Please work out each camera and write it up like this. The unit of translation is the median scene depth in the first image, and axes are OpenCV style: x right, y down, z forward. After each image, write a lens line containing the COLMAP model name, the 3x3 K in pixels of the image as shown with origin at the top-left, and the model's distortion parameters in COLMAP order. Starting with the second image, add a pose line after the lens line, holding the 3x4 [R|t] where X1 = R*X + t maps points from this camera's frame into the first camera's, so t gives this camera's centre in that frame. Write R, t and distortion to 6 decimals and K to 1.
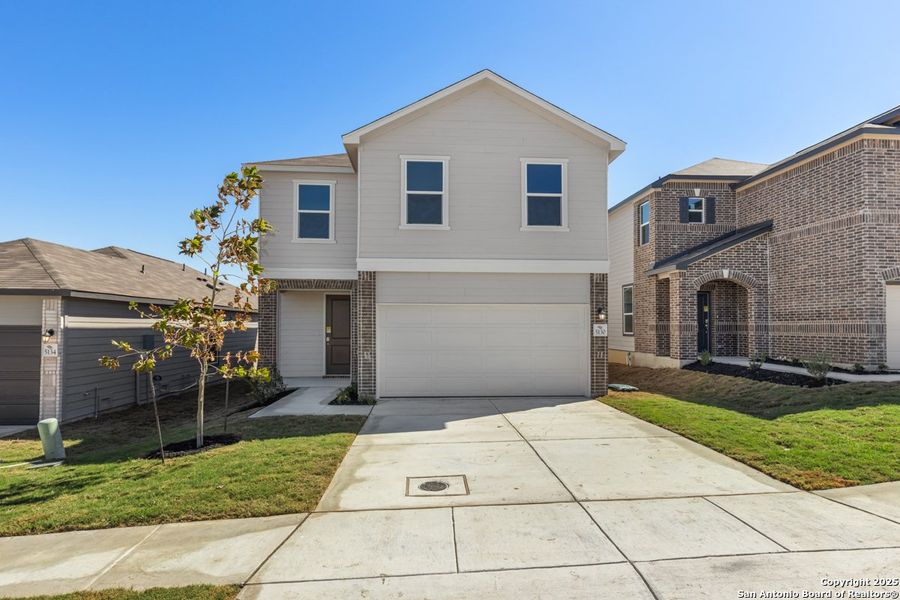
lens RADIAL K [[505.4, 0, 472.5], [0, 505.4, 321.4], [0, 0, 1]] dist [-0.002361, 0.001016]
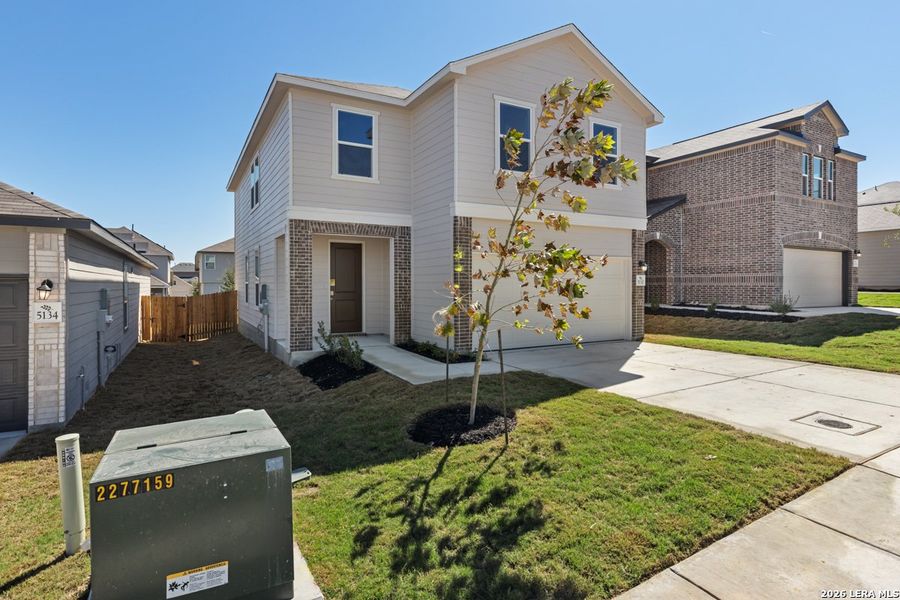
lens RADIAL K [[470.5, 0, 451.6], [0, 470.5, 291.9], [0, 0, 1]] dist [-0.003978, -0.000558]
pose [[0.907092, -0.012454, 0.420748, -0.579279], [0.000873, 0.999616, 0.027705, 0.013622], [-0.420932, -0.024763, 0.906754, 0.225580]]
